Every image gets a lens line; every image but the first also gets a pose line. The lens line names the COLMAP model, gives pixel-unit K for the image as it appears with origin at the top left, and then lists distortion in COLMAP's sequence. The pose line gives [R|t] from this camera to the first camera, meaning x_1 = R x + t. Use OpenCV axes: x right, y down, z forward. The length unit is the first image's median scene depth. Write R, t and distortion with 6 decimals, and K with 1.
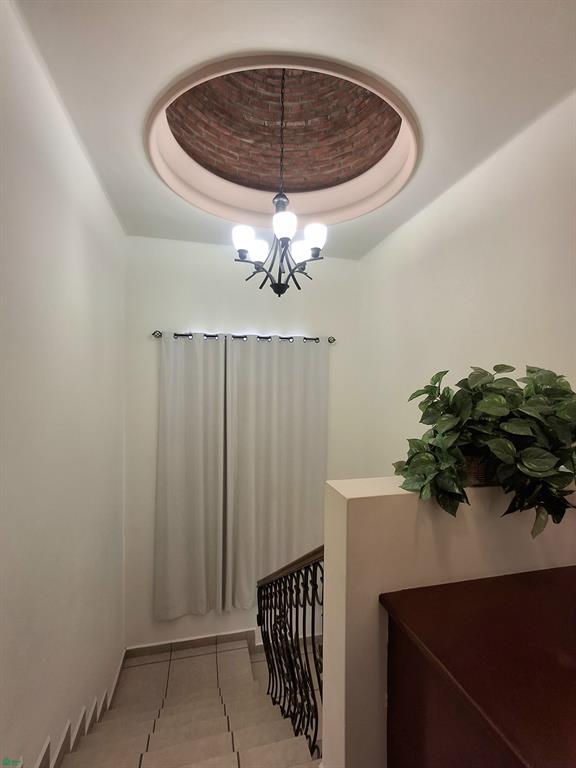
lens RADIAL K [[349.4, 0, 284.8], [0, 349.4, 385.2], [0, 0, 1]] dist [0.003571, 0.000207]
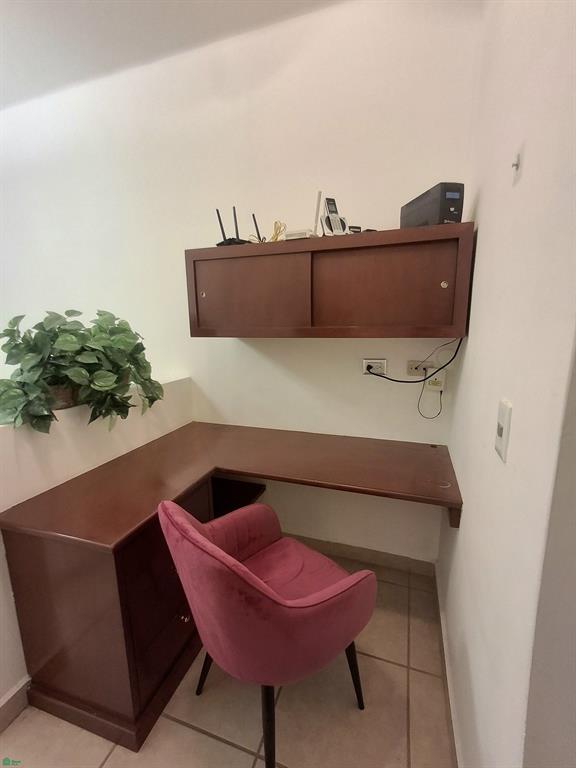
lens RADIAL K [[349.4, 0, 280.4], [0, 349.4, 391.9], [0, 0, 1]] dist [0.003571, 0.000207]
pose [[0.543209, -0.187751, 0.818336, -0.064042], [0.025452, 0.977911, 0.207467, -0.013123], [-0.839211, -0.091870, 0.535989, -0.354463]]
